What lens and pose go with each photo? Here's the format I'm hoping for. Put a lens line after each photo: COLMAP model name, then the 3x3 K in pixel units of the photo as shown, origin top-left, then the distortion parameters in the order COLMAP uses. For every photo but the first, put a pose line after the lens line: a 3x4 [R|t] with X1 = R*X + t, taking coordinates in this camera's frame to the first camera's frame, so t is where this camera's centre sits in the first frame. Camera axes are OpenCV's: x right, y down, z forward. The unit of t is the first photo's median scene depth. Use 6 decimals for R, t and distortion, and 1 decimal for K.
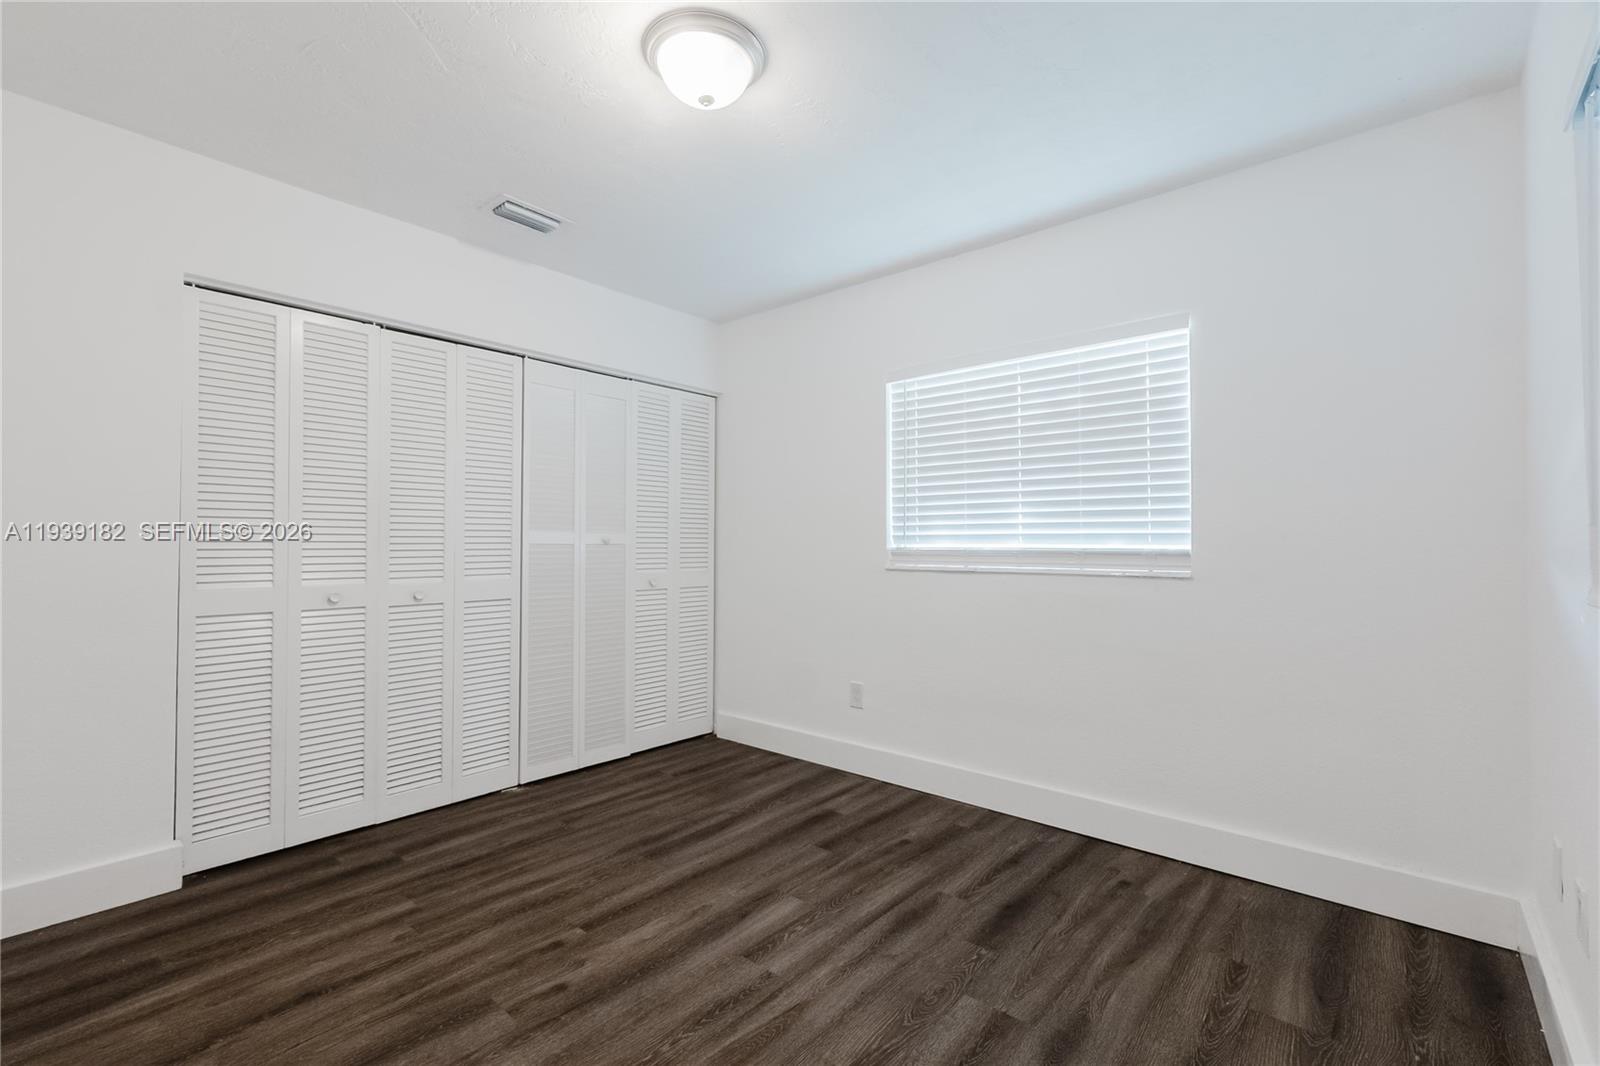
lens RADIAL K [[698.5, 0, 779.8], [0, 698.5, 541.3], [0, 0, 1]] dist [0.000899, 0.002631]
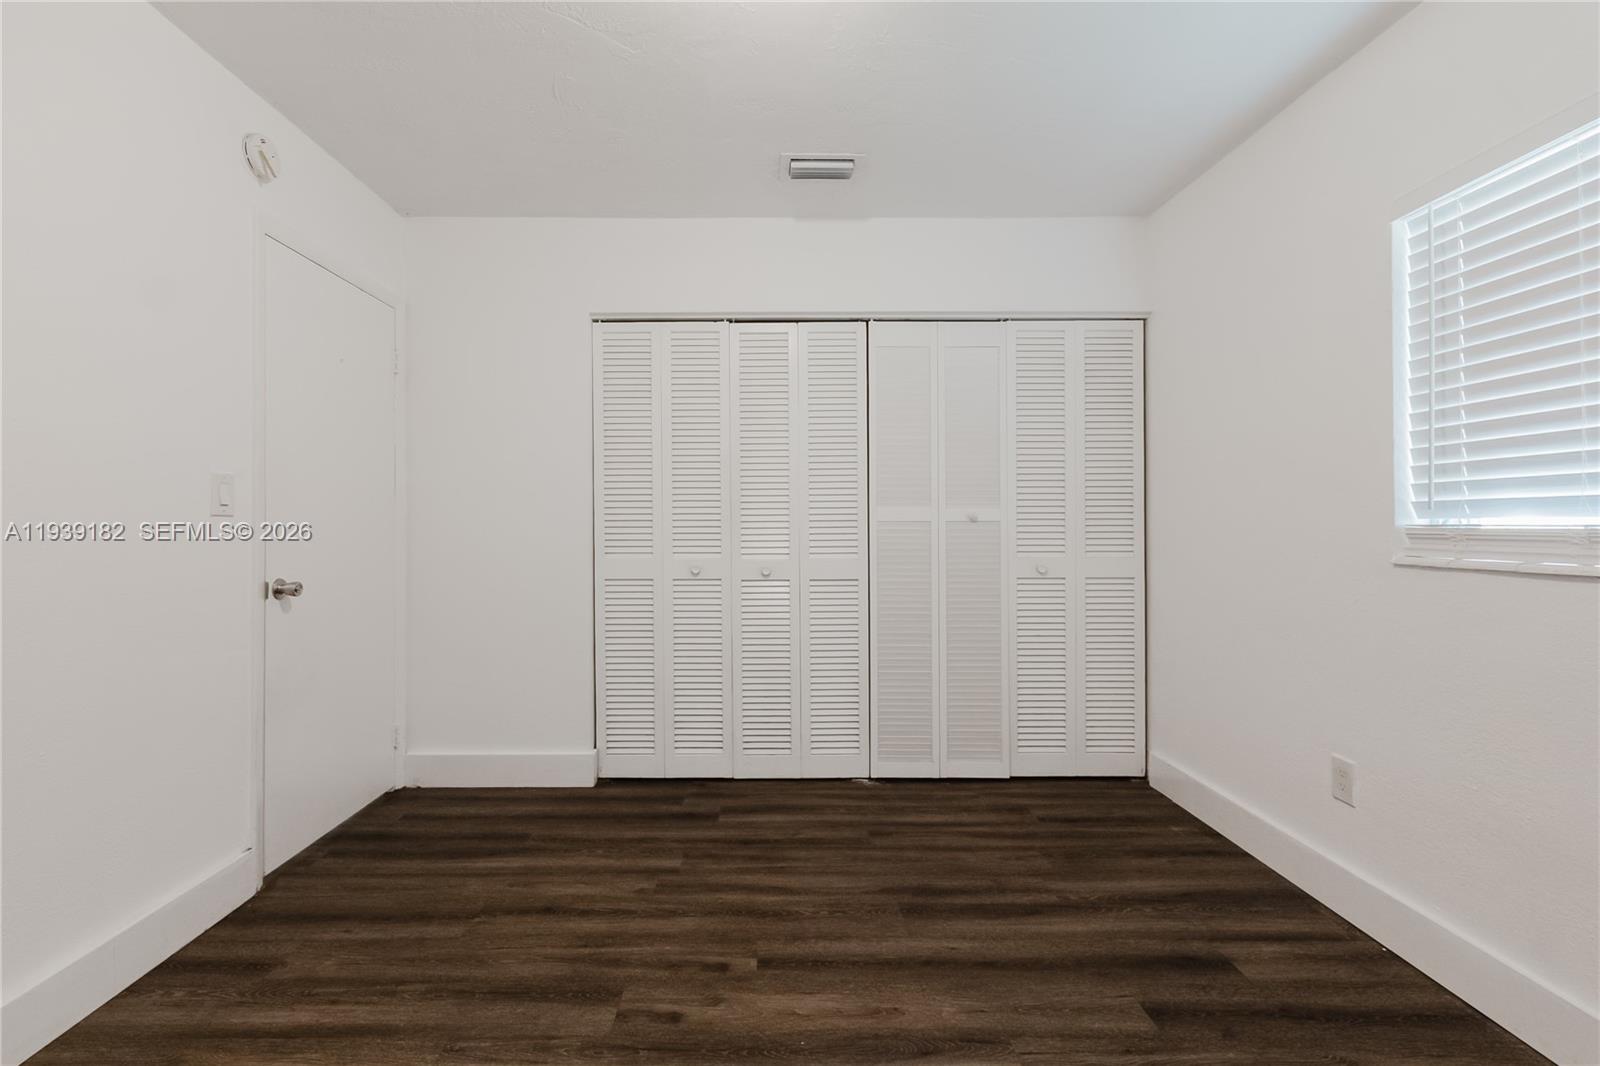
lens RADIAL K [[698.5, 0, 794.2], [0, 698.5, 524.6], [0, 0, 1]] dist [0.000899, 0.002631]
pose [[0.664293, -0.001369, -0.747471, 0.286560], [0.007210, 0.999964, 0.004576, 0.003295], [0.747438, -0.008429, 0.664278, 0.329766]]
